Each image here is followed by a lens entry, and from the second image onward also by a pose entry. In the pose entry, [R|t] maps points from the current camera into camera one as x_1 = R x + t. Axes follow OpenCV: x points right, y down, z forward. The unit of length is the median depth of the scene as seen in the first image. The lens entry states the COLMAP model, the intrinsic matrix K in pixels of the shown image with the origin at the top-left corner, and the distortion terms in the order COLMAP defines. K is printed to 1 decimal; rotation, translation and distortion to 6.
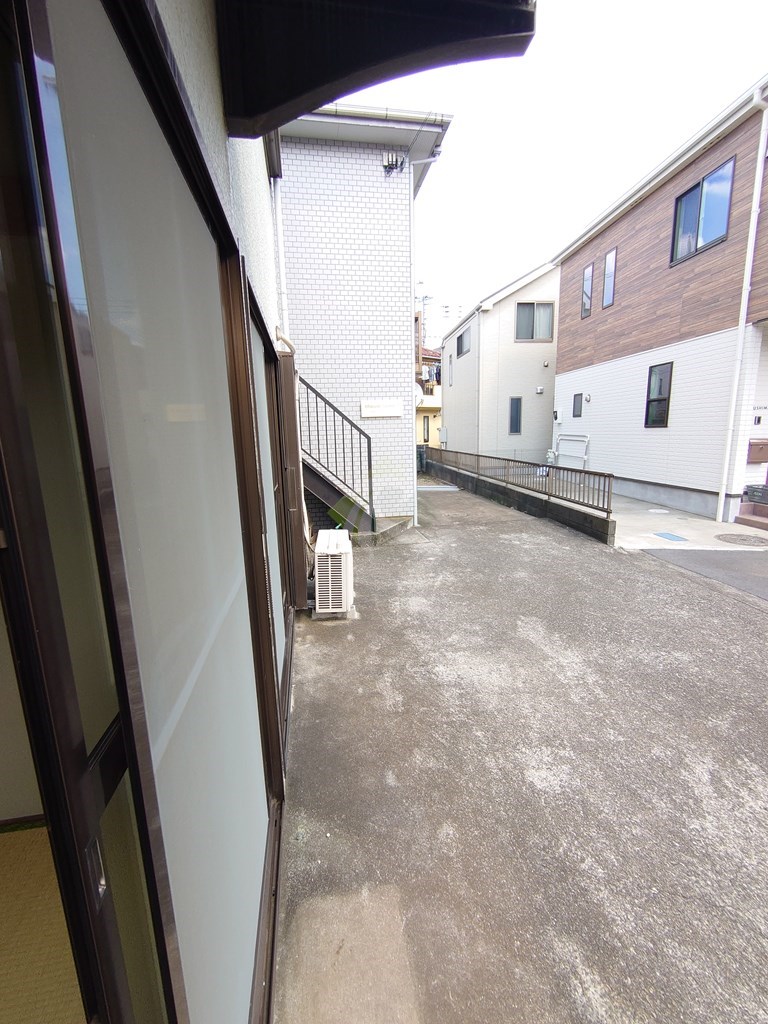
lens RADIAL K [[440.7, 0, 385.6], [0, 440.7, 513.9], [0, 0, 1]] dist [0.003998, -0.001401]
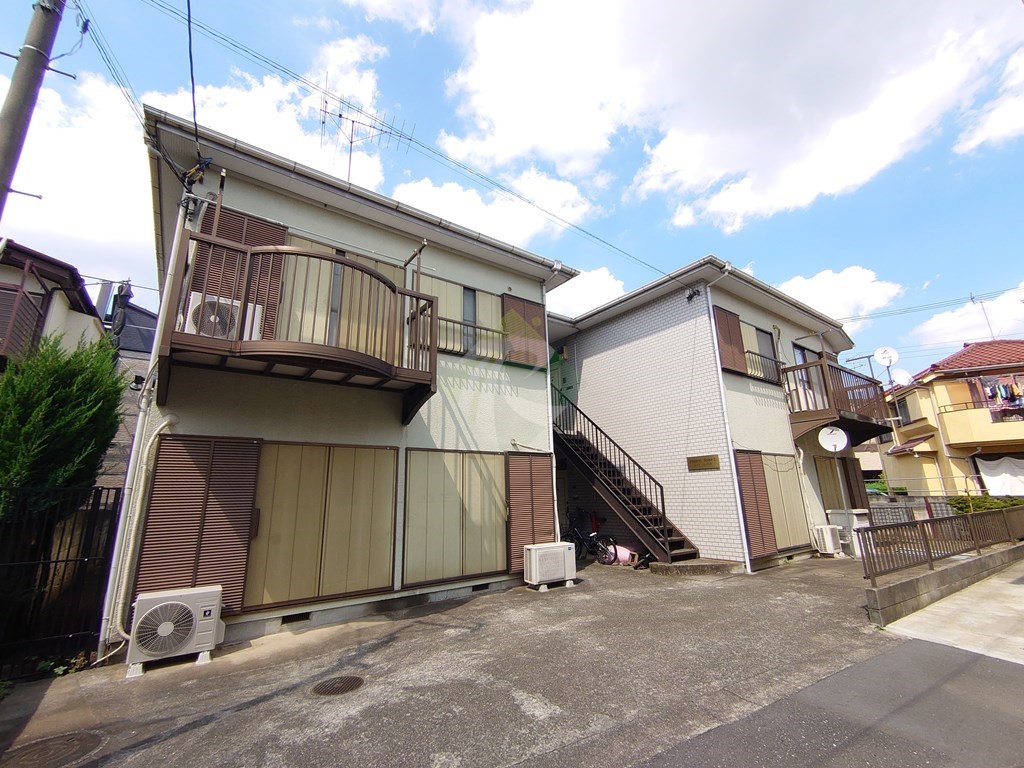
lens RADIAL K [[440.7, 0, 514.7], [0, 440.7, 381.7], [0, 0, 1]] dist [0.003998, -0.001401]
pose [[0.440054, -0.212799, -0.872393, 1.654387], [-0.148908, 0.940771, -0.304591, 0.000776], [0.885539, 0.263943, 0.382303, 0.021103]]
